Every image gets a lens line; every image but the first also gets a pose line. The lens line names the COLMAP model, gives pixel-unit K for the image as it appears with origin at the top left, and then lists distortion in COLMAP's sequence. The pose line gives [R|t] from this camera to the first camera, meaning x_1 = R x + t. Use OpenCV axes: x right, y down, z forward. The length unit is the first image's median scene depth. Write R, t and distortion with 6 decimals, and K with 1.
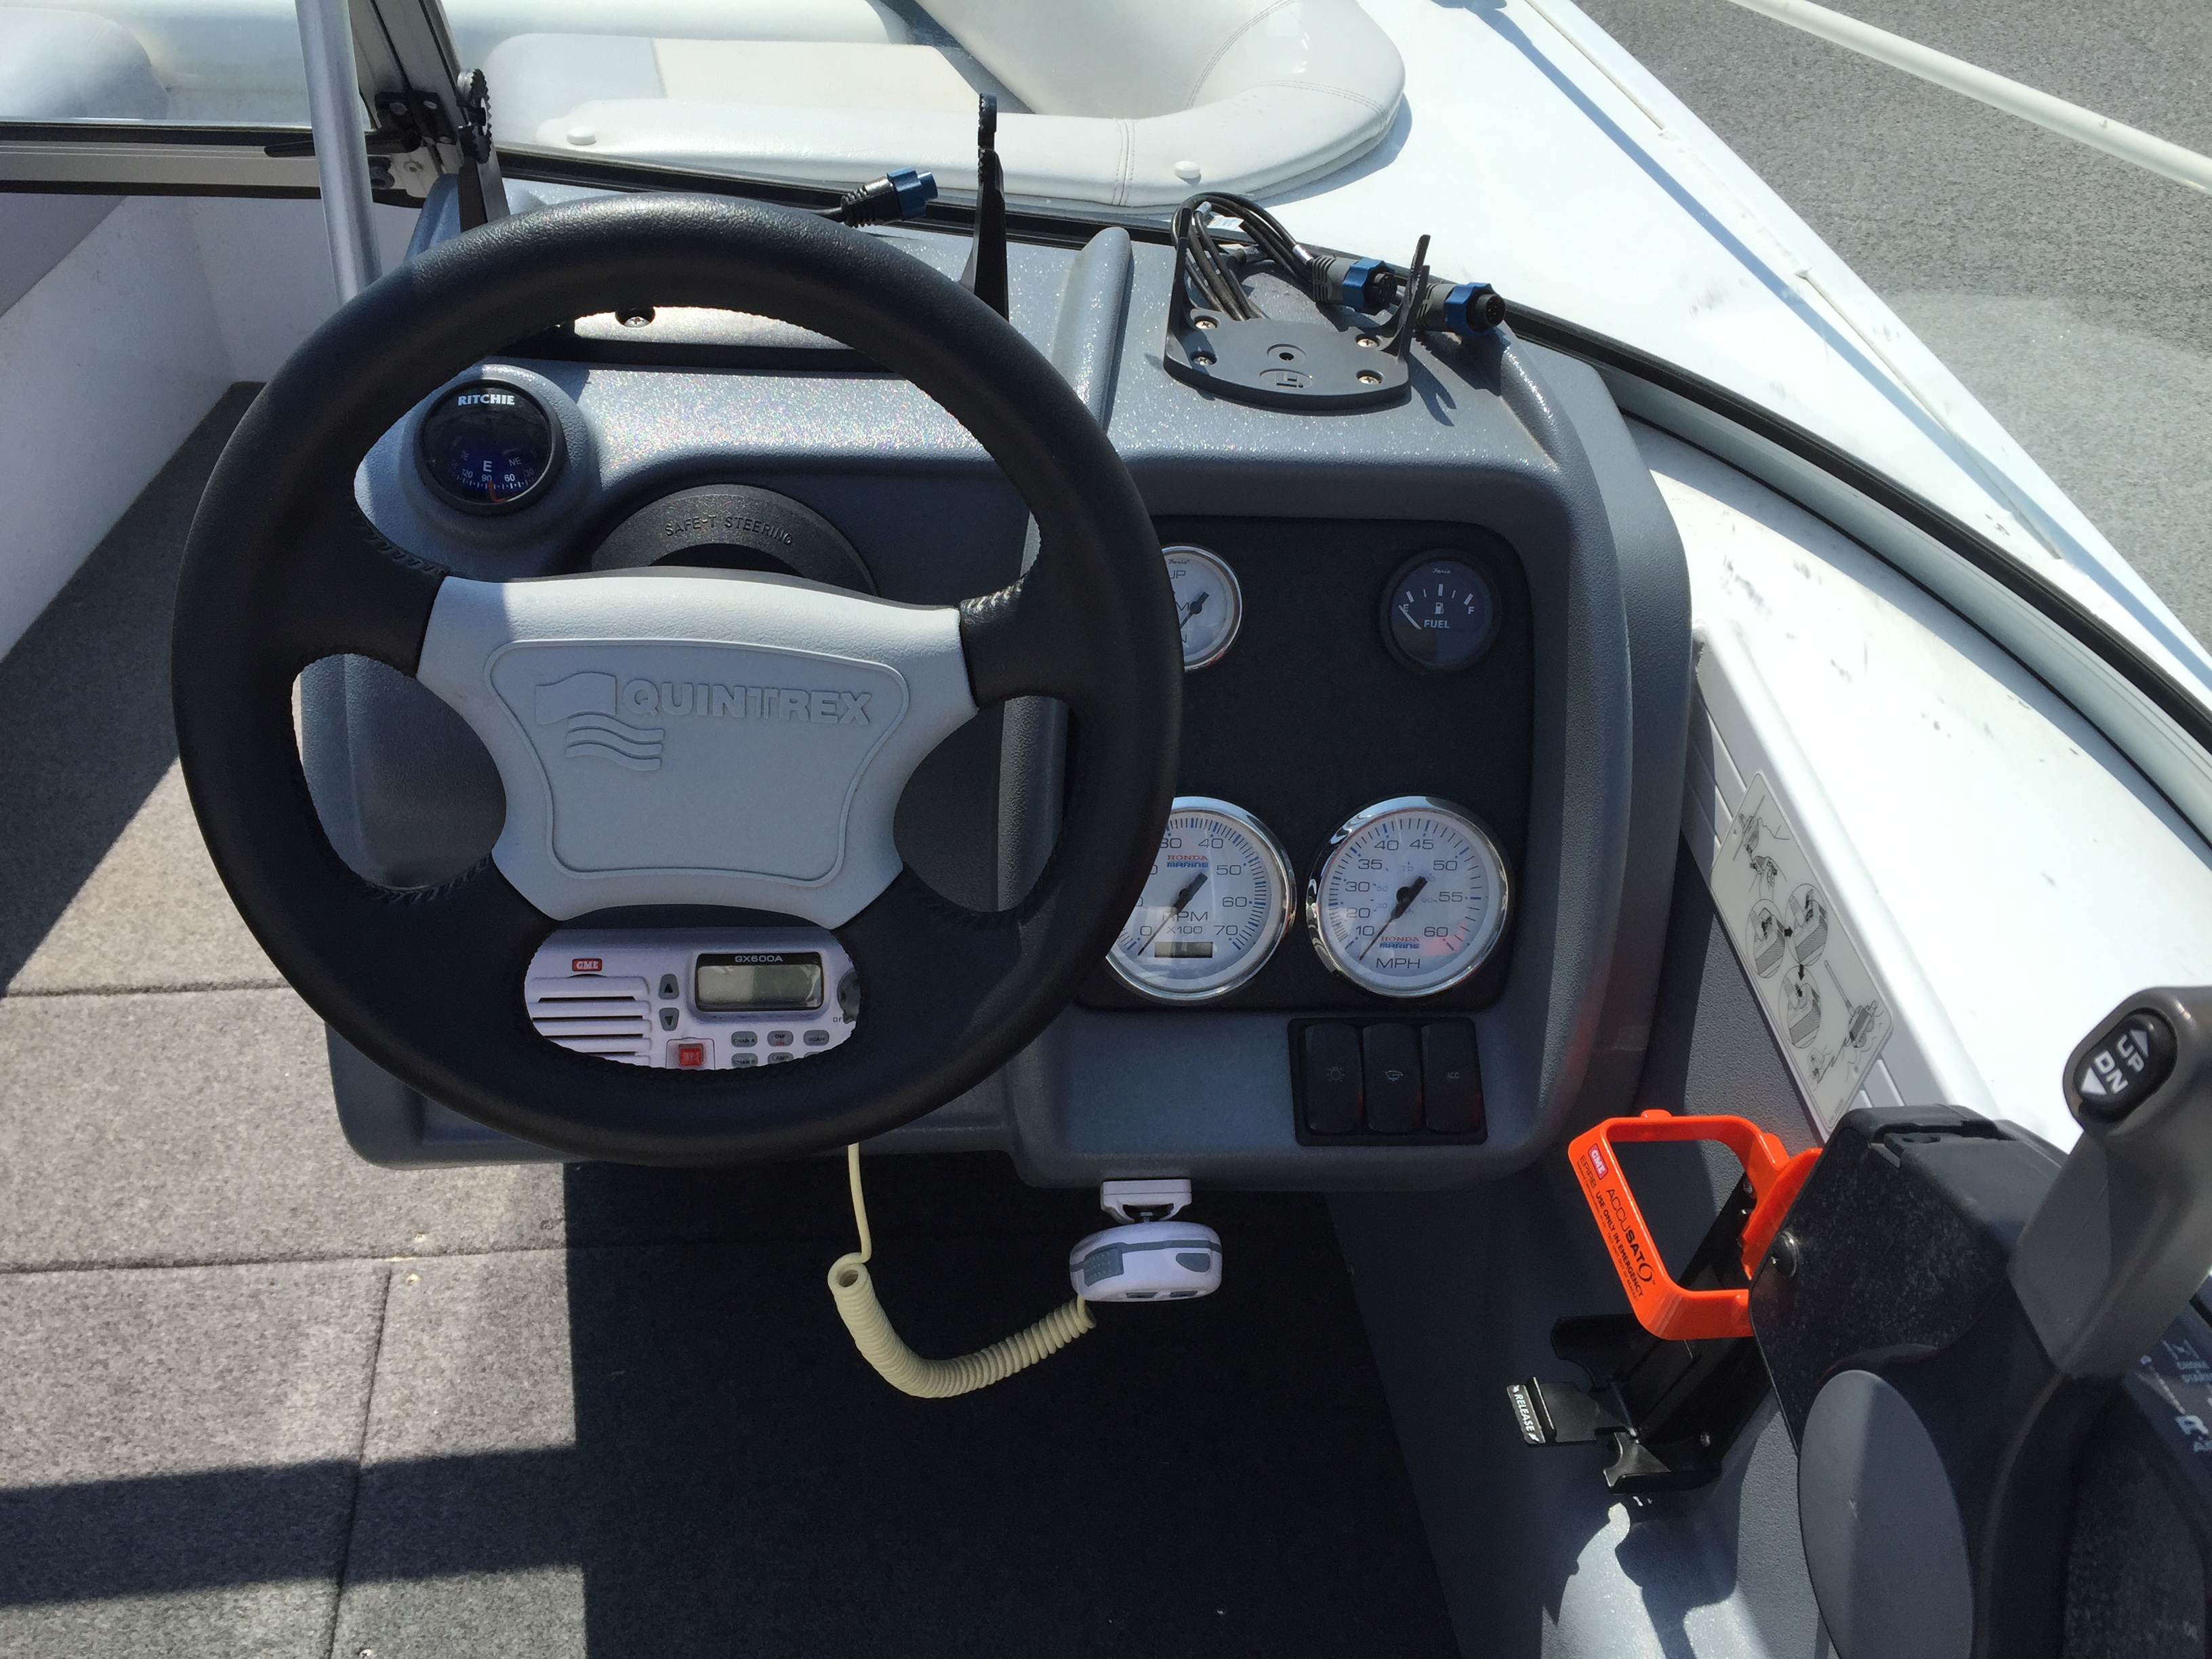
lens RADIAL K [[1905.9, 0, 1112.8], [0, 1905.9, 843.8], [0, 0, 1]] dist [0.080173, -0.107970]
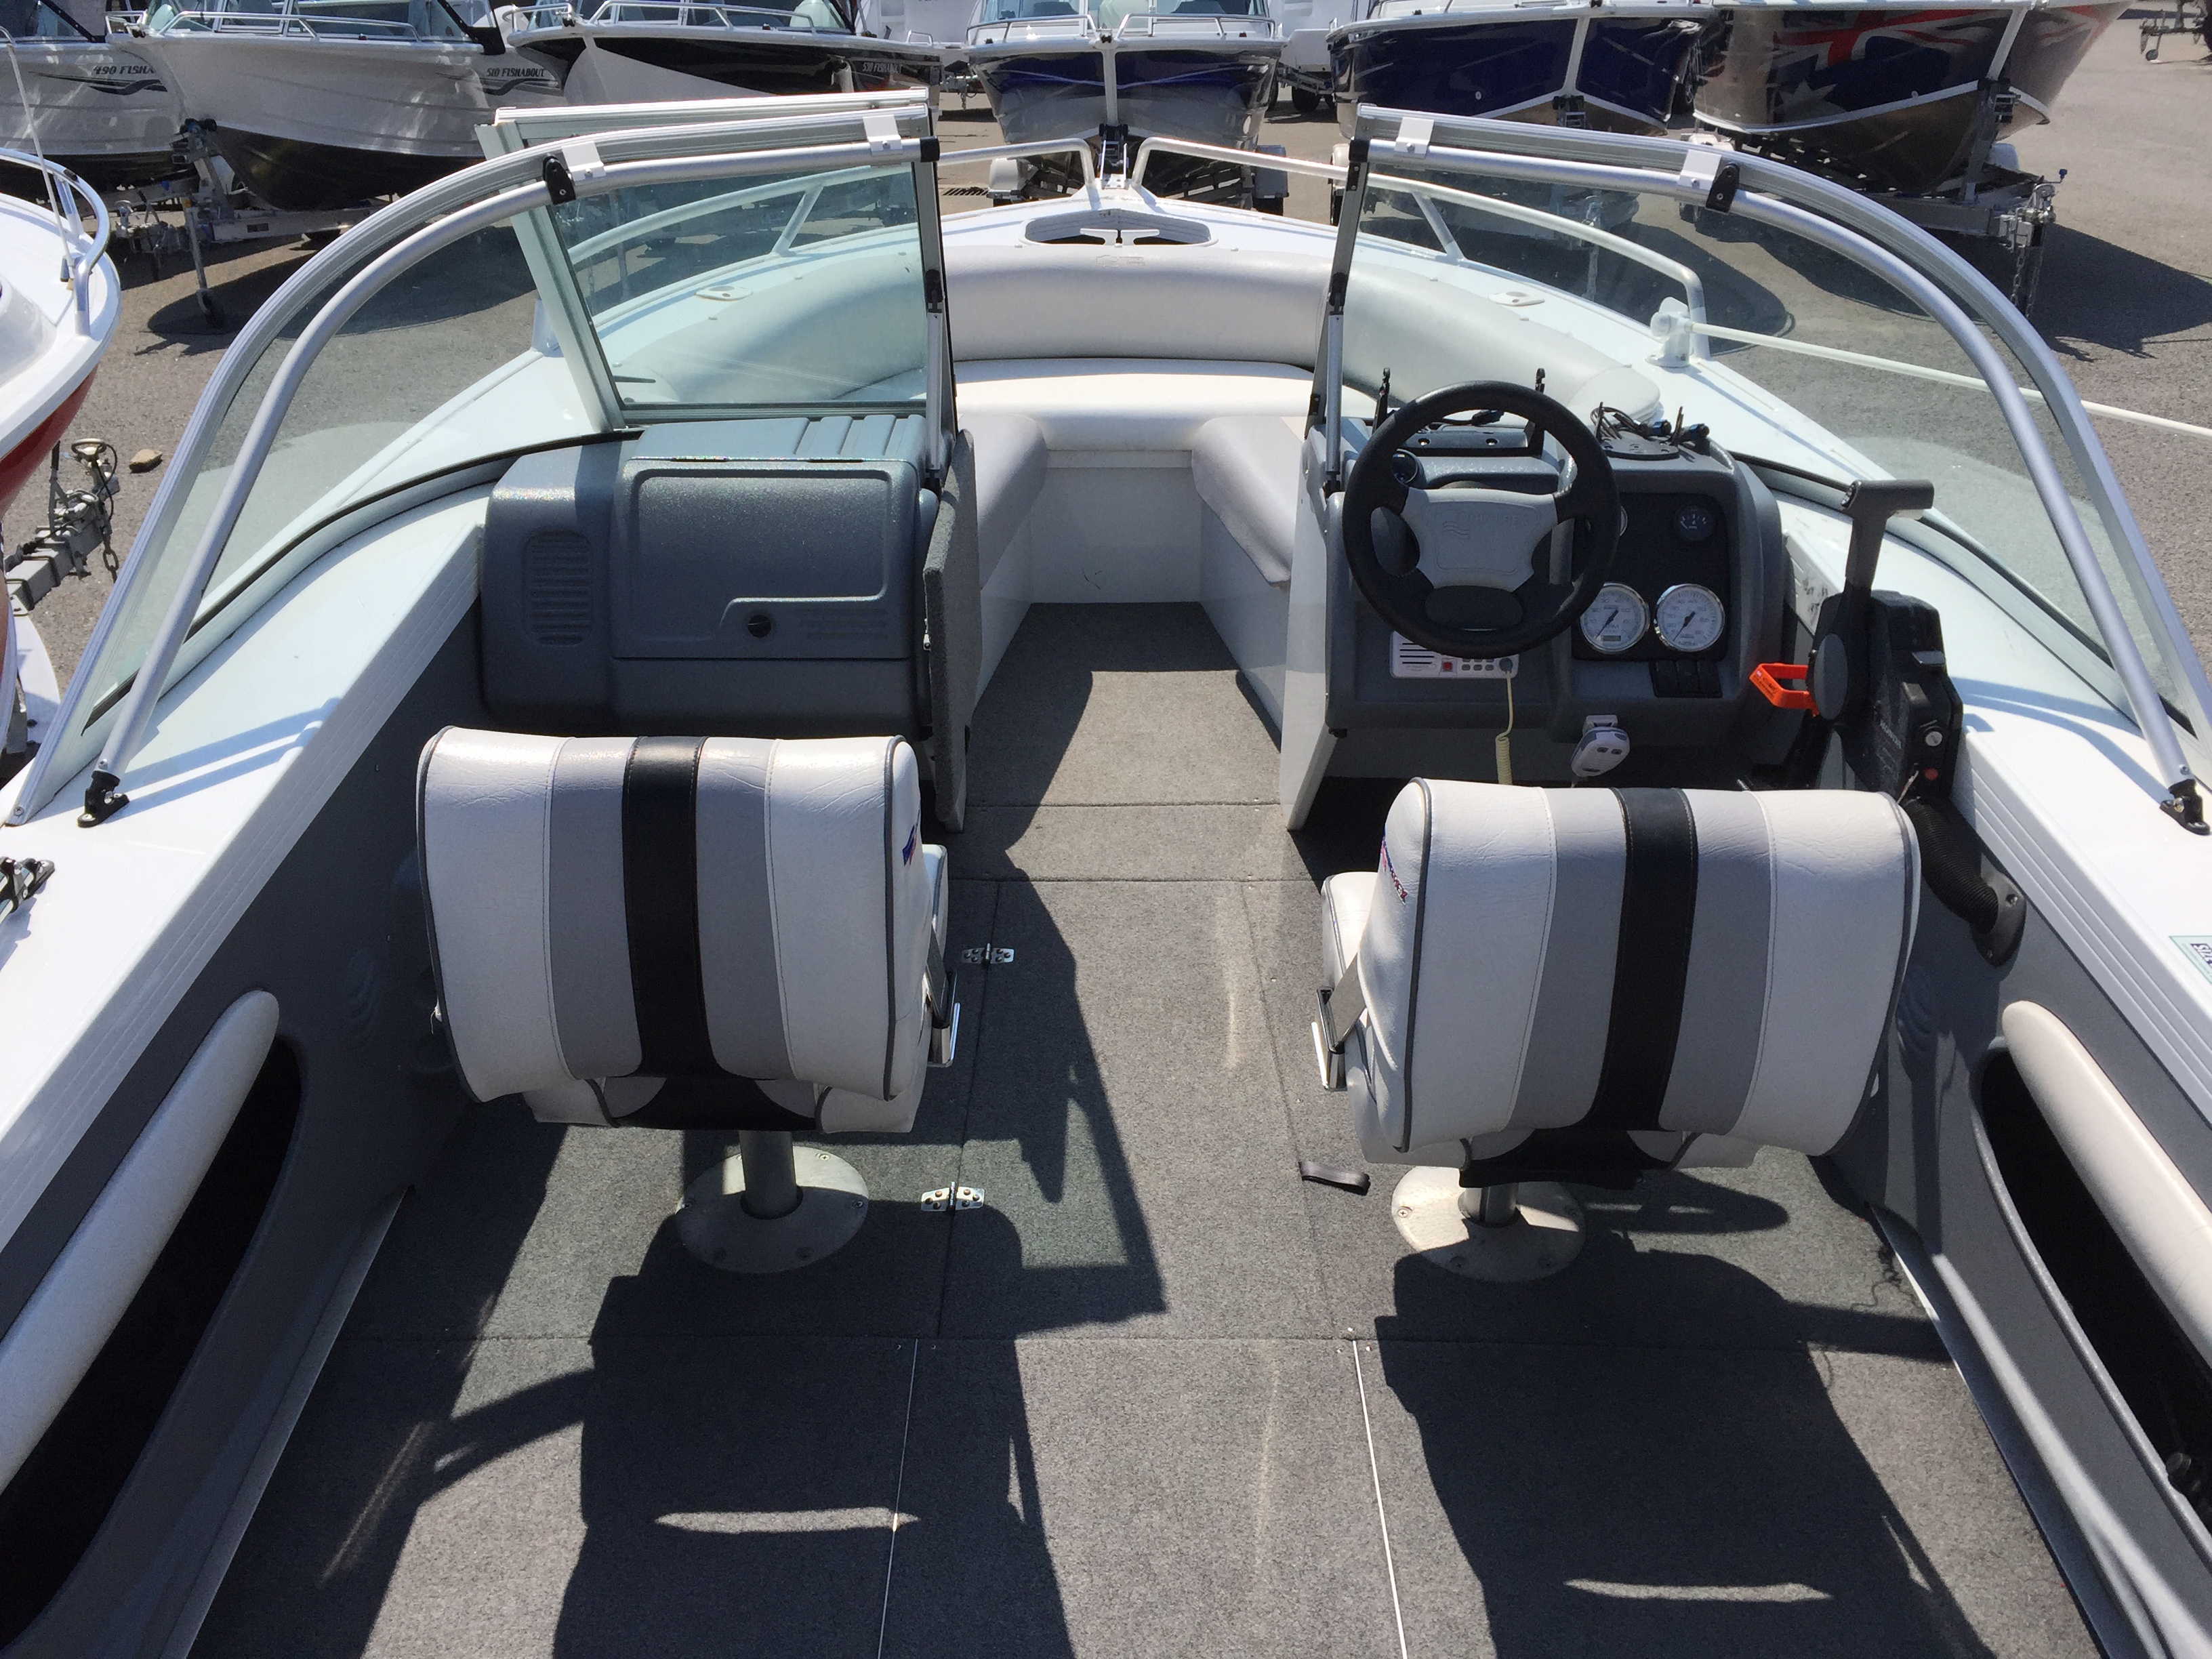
lens RADIAL K [[1905.9, 0, 1113.1], [0, 1905.9, 827.5], [0, 0, 1]] dist [0.080173, -0.107970]
pose [[0.994071, -0.020536, -0.106776, -0.410613], [-0.006704, 0.968560, -0.248691, 1.065760], [0.108526, 0.247932, 0.962680, -1.828424]]
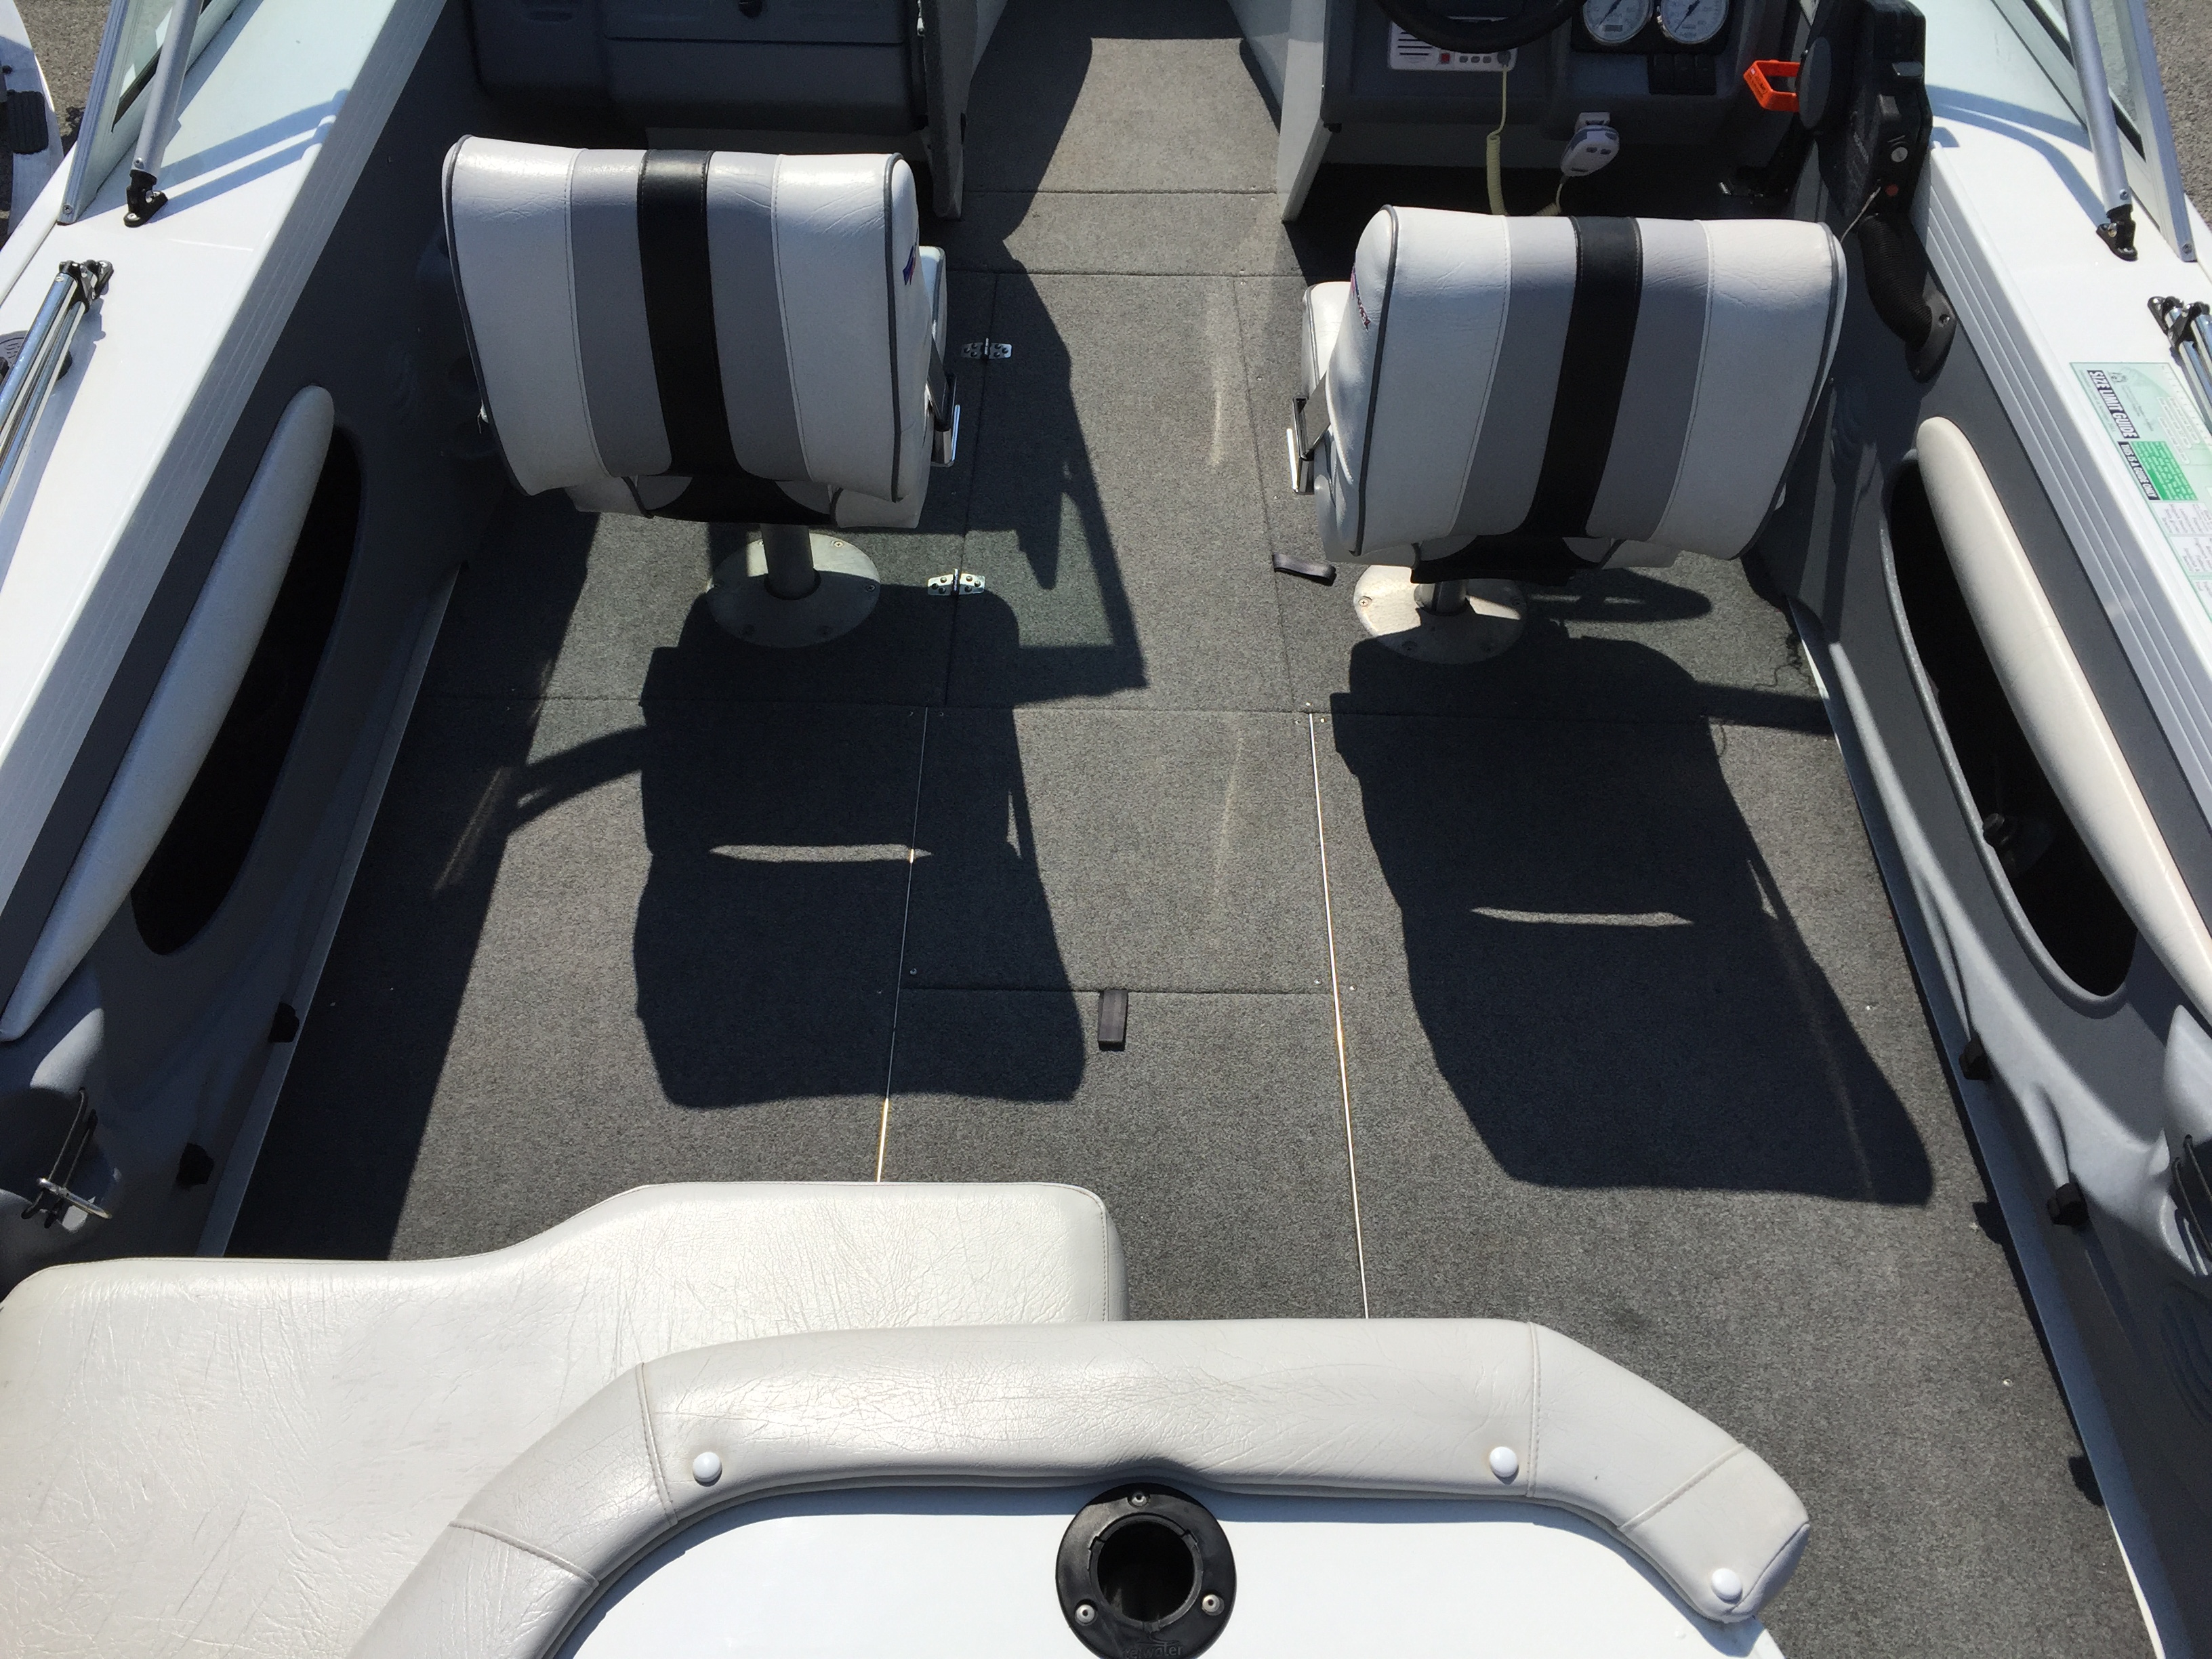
lens RADIAL K [[1905.9, 0, 1109.9], [0, 1905.9, 831.9], [0, 0, 1]] dist [0.080173, -0.107970]
pose [[0.993562, 0.029111, -0.109489, -0.361062], [-0.020294, 0.996524, 0.080796, 1.042718], [0.111460, -0.078054, 0.990699, -2.069571]]
